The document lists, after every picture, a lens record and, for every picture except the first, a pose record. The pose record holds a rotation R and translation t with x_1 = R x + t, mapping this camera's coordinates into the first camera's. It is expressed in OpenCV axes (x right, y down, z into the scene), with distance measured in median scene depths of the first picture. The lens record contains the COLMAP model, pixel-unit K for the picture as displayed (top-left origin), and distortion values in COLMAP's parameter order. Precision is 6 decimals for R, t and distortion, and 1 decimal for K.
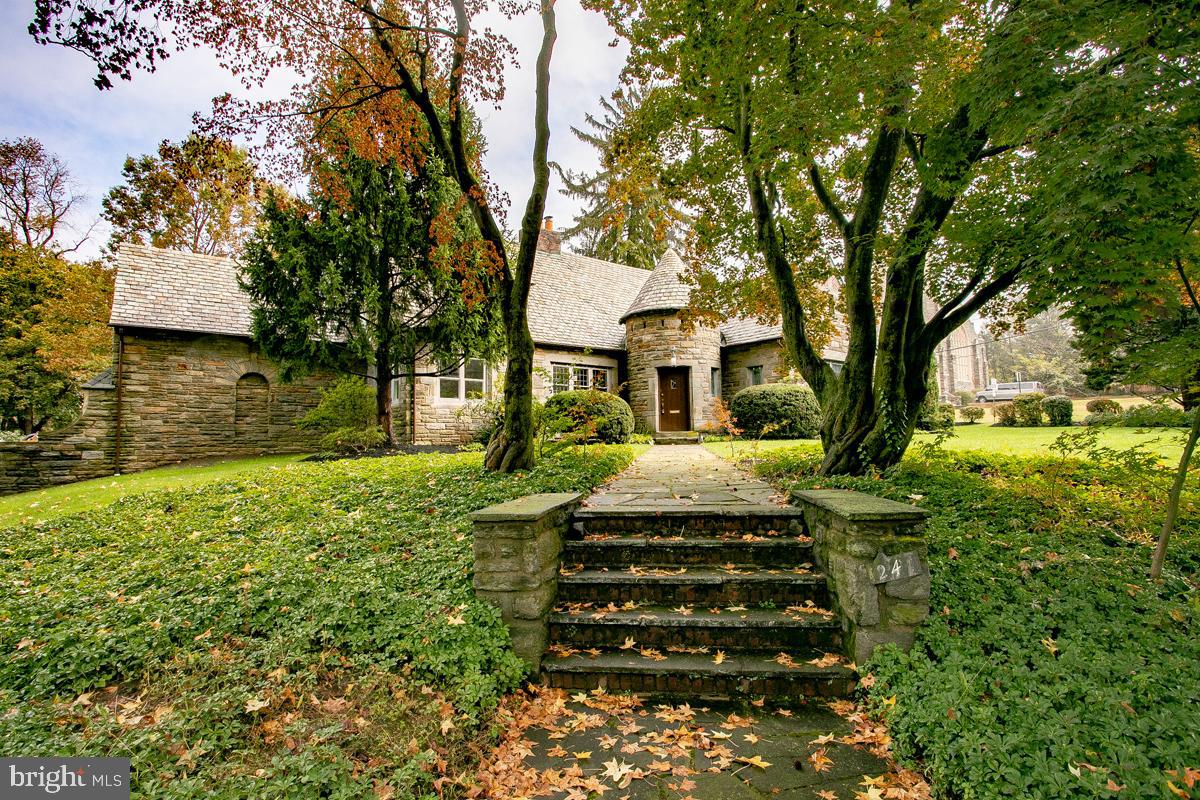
lens RADIAL K [[601.8, 0, 600.0], [0, 601.8, 400.0], [0, 0, 1]] dist [-0.071987, 0.035706]
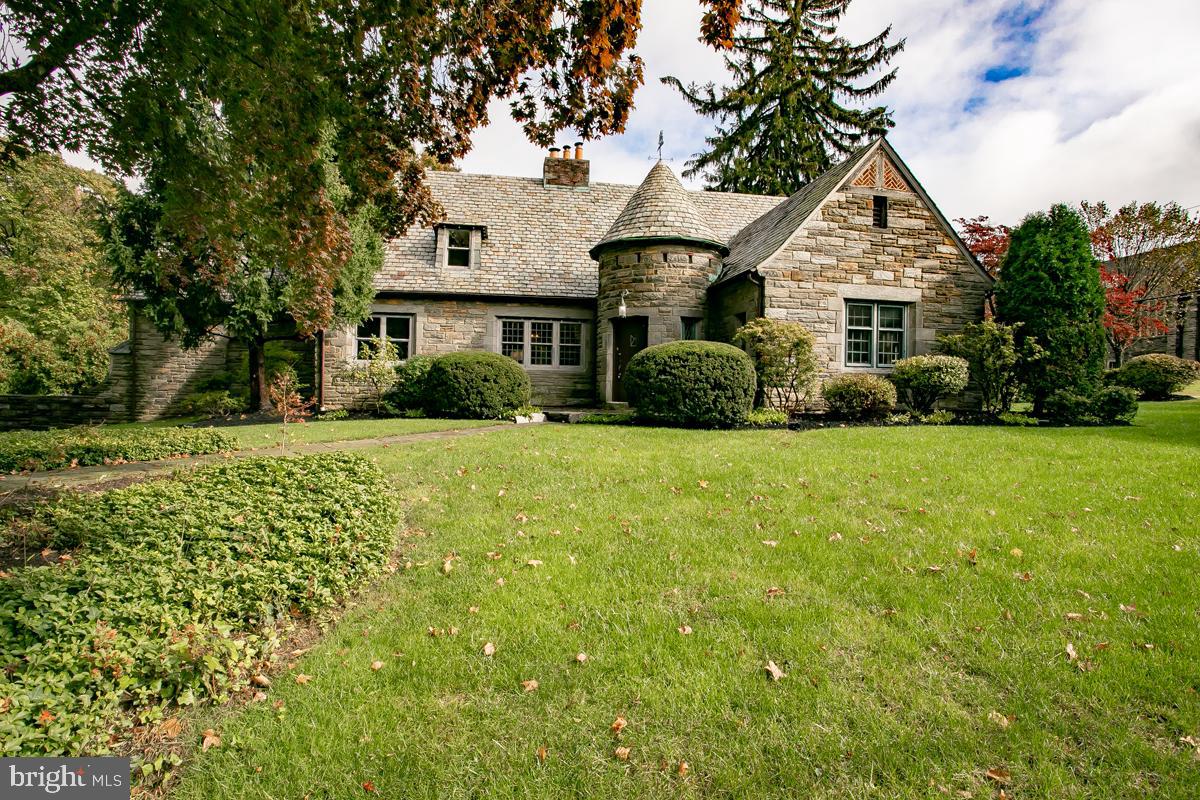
lens RADIAL K [[601.8, 0, 600.0], [0, 601.8, 400.0], [0, 0, 1]] dist [-0.071987, 0.035706]
pose [[0.879494, 0.036683, -0.474494, 0.545659], [0.004728, 0.996302, 0.085788, -0.019990], [0.475886, -0.077693, 0.876069, 0.367383]]
